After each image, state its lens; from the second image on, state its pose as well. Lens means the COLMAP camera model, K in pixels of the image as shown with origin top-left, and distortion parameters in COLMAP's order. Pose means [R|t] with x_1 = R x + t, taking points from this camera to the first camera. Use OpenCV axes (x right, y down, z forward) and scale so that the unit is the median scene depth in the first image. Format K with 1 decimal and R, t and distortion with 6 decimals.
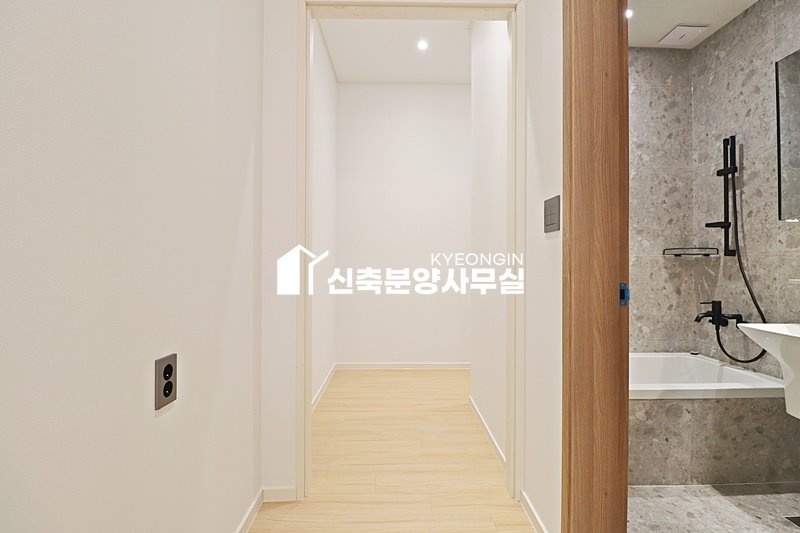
lens RADIAL K [[374.6, 0, 407.2], [0, 374.6, 266.3], [0, 0, 1]] dist [-0.001195, -0.010901]
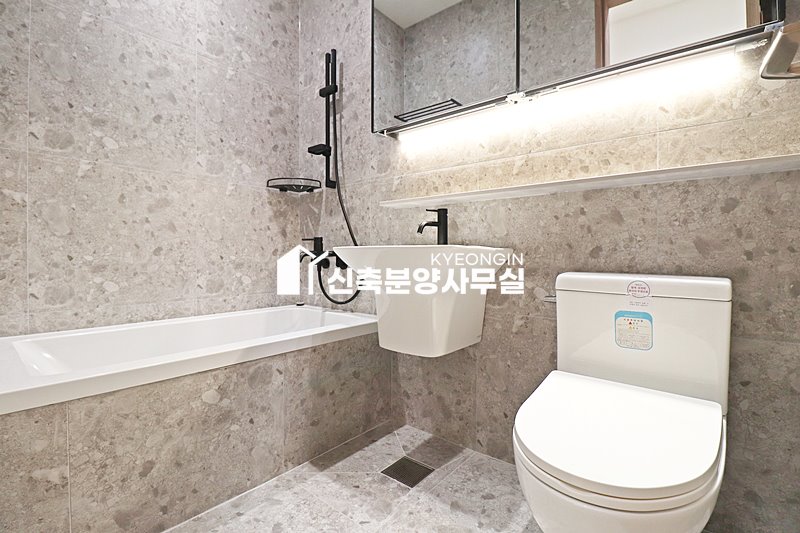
lens RADIAL K [[374.6, 0, 399.8], [0, 374.6, 259.0], [0, 0, 1]] dist [-0.001195, -0.010901]
pose [[0.646534, -0.006784, 0.762855, 0.299390], [-0.002652, 0.999934, 0.011139, 0.138038], [-0.762880, -0.009225, 0.646474, 0.302752]]
